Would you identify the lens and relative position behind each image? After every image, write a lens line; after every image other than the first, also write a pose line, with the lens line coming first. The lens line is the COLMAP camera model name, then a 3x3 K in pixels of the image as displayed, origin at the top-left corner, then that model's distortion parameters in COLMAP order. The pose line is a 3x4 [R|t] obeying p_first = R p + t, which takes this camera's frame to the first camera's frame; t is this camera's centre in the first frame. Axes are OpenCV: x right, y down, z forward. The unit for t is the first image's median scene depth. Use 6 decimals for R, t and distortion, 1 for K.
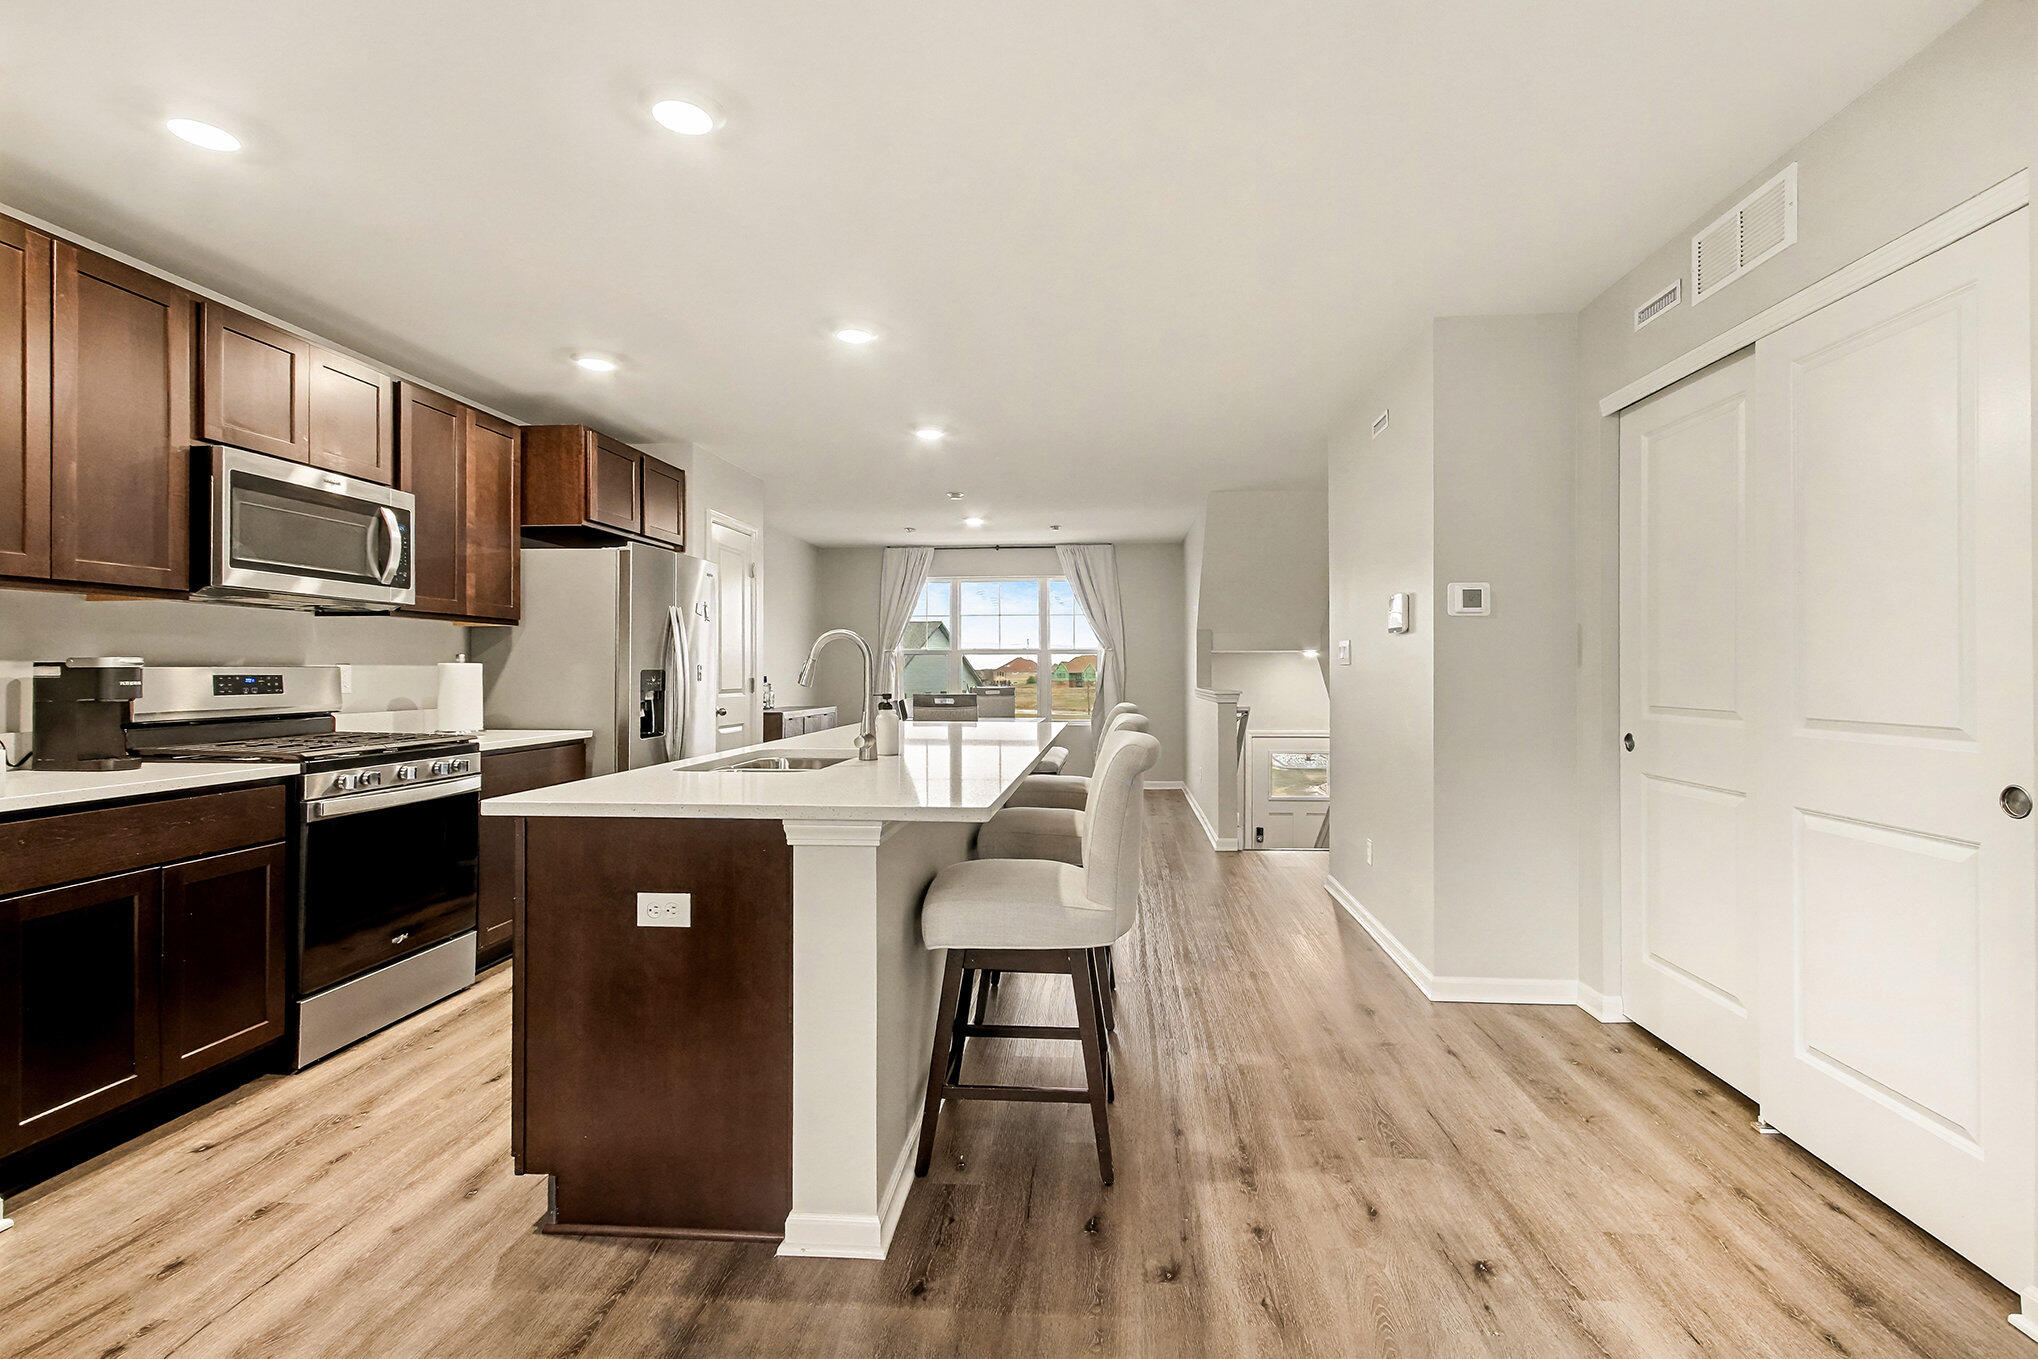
lens RADIAL K [[895.2, 0, 1019.0], [0, 895.2, 679.5], [0, 0, 1]] dist [-0.000257, 0.000386]
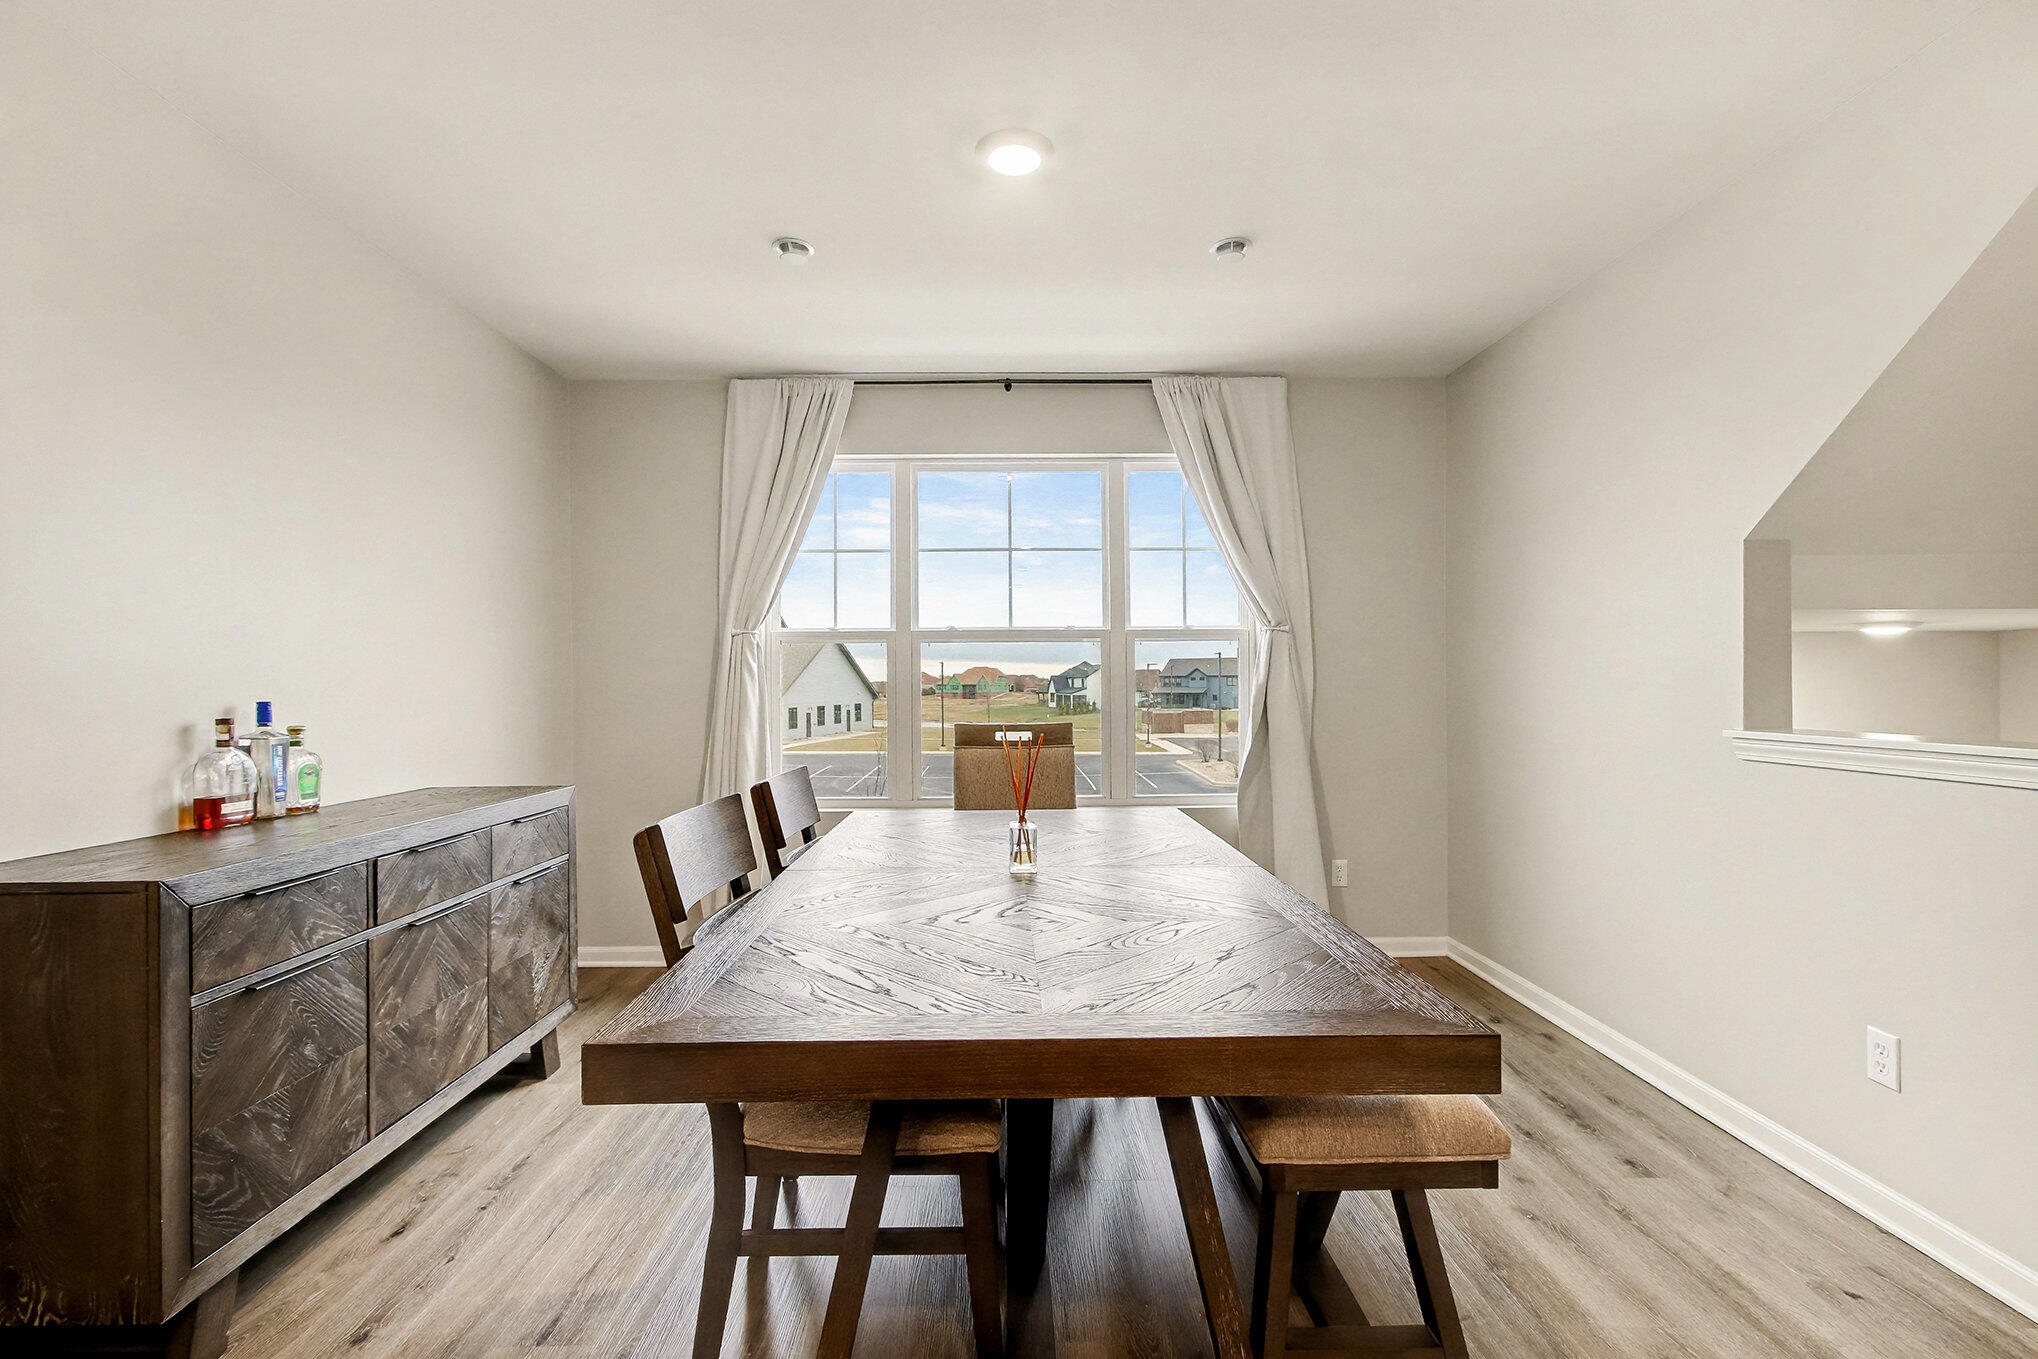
lens RADIAL K [[895.2, 0, 1019.0], [0, 895.2, 679.5], [0, 0, 1]] dist [-0.000257, 0.000386]
pose [[0.994368, -0.003037, 0.105939, -0.064704], [0.004513, 0.999896, -0.013696, -0.004331], [-0.105887, 0.014097, 0.994278, 0.588160]]
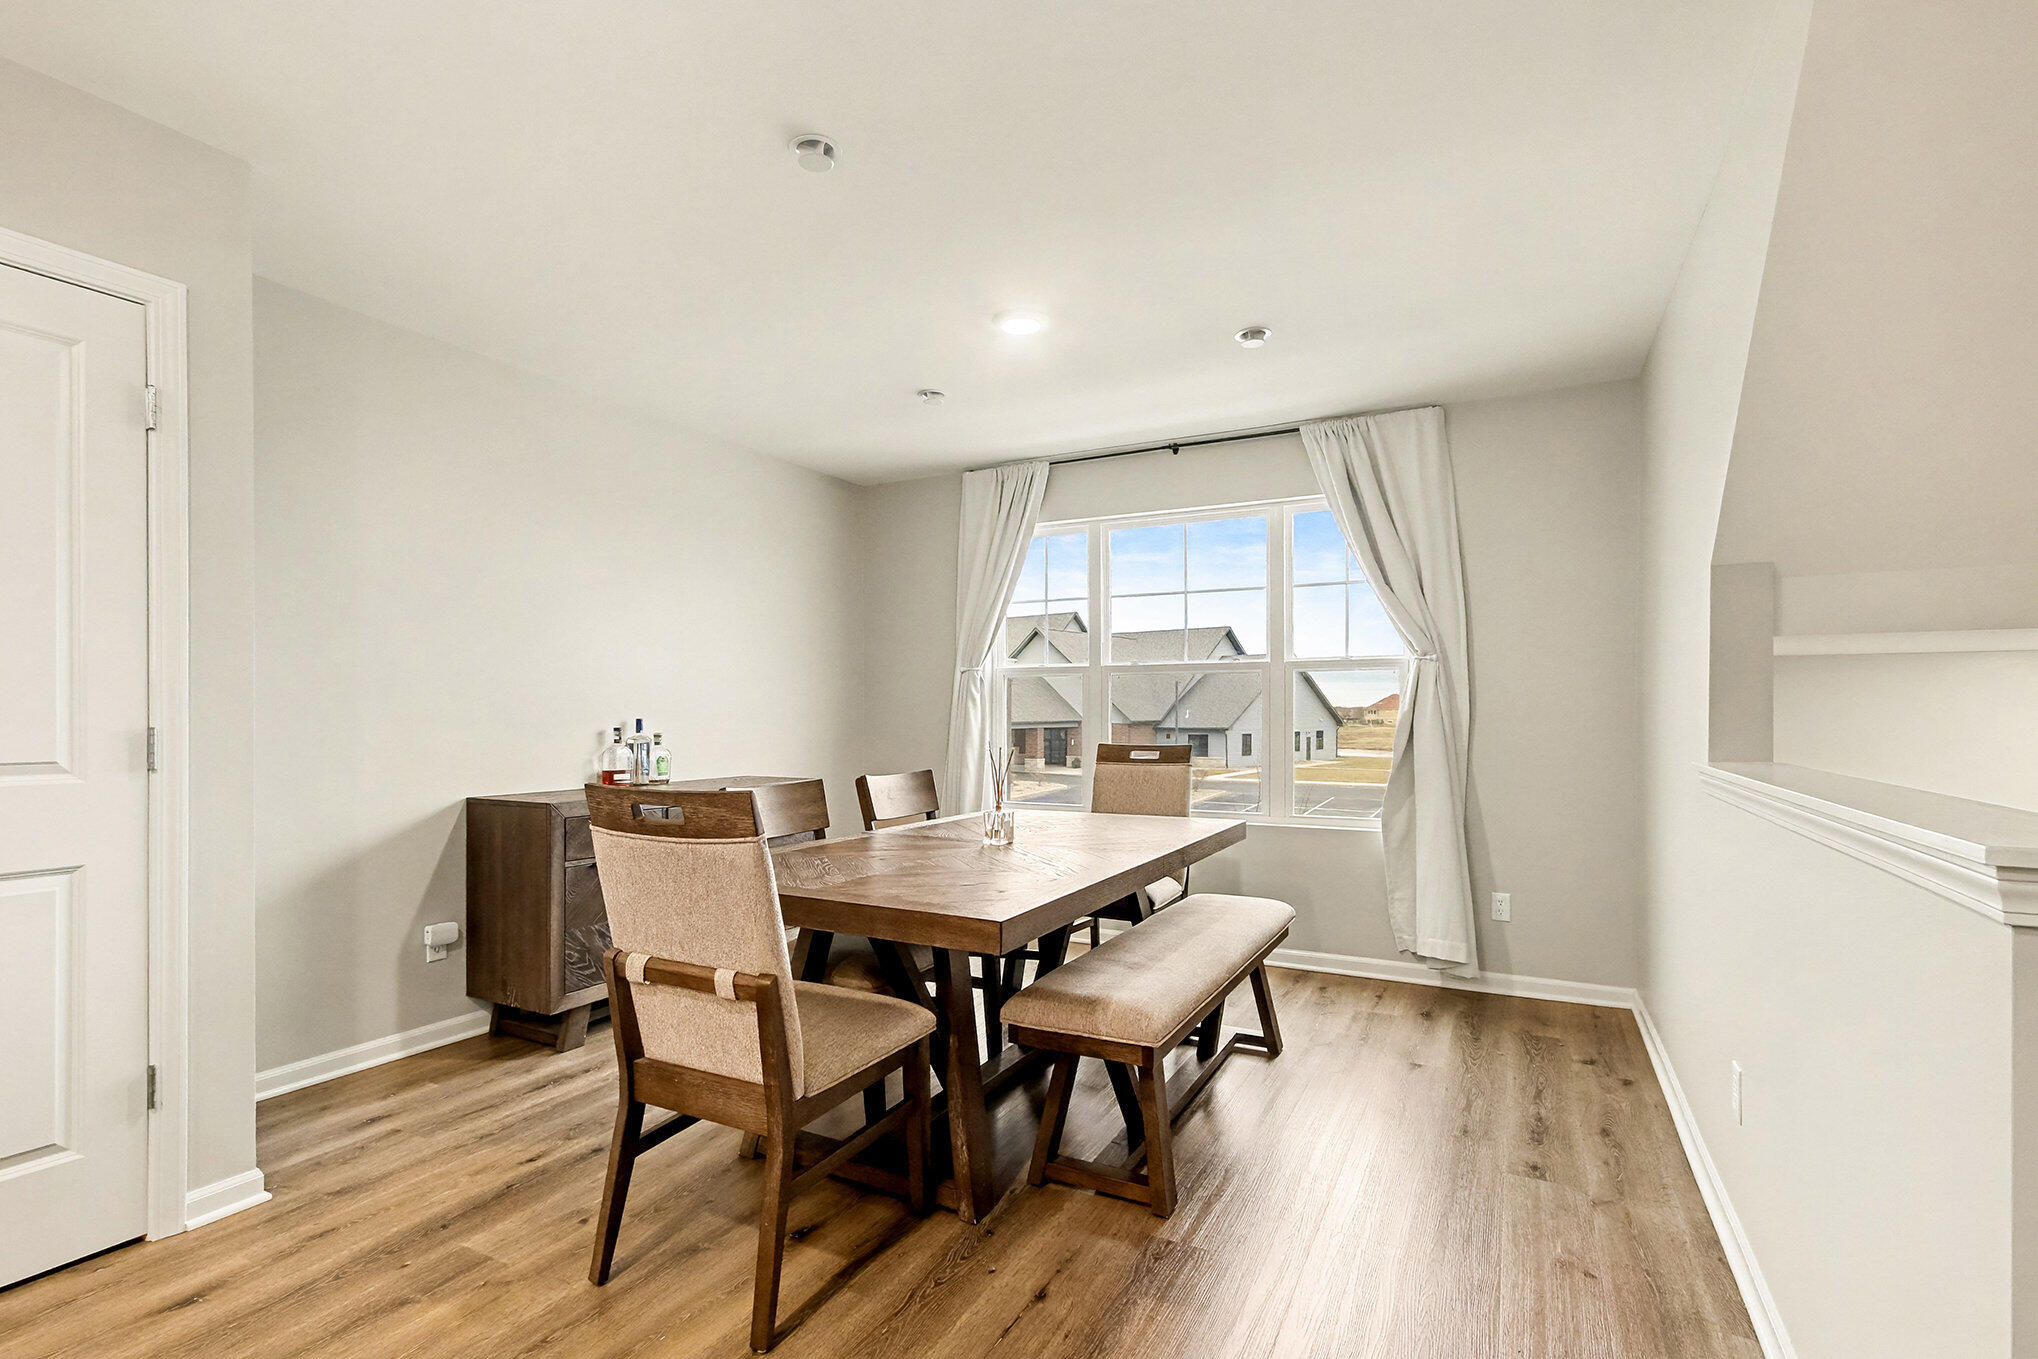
lens RADIAL K [[934.6, 0, 1010.8], [0, 934.6, 711.6], [0, 0, 1]] dist [0.000047, 0.000139]
pose [[0.925398, 0.002947, -0.378984, 0.083626], [-0.005459, 0.999970, -0.005554, -0.004357], [0.378956, 0.007208, 0.925386, 0.510029]]
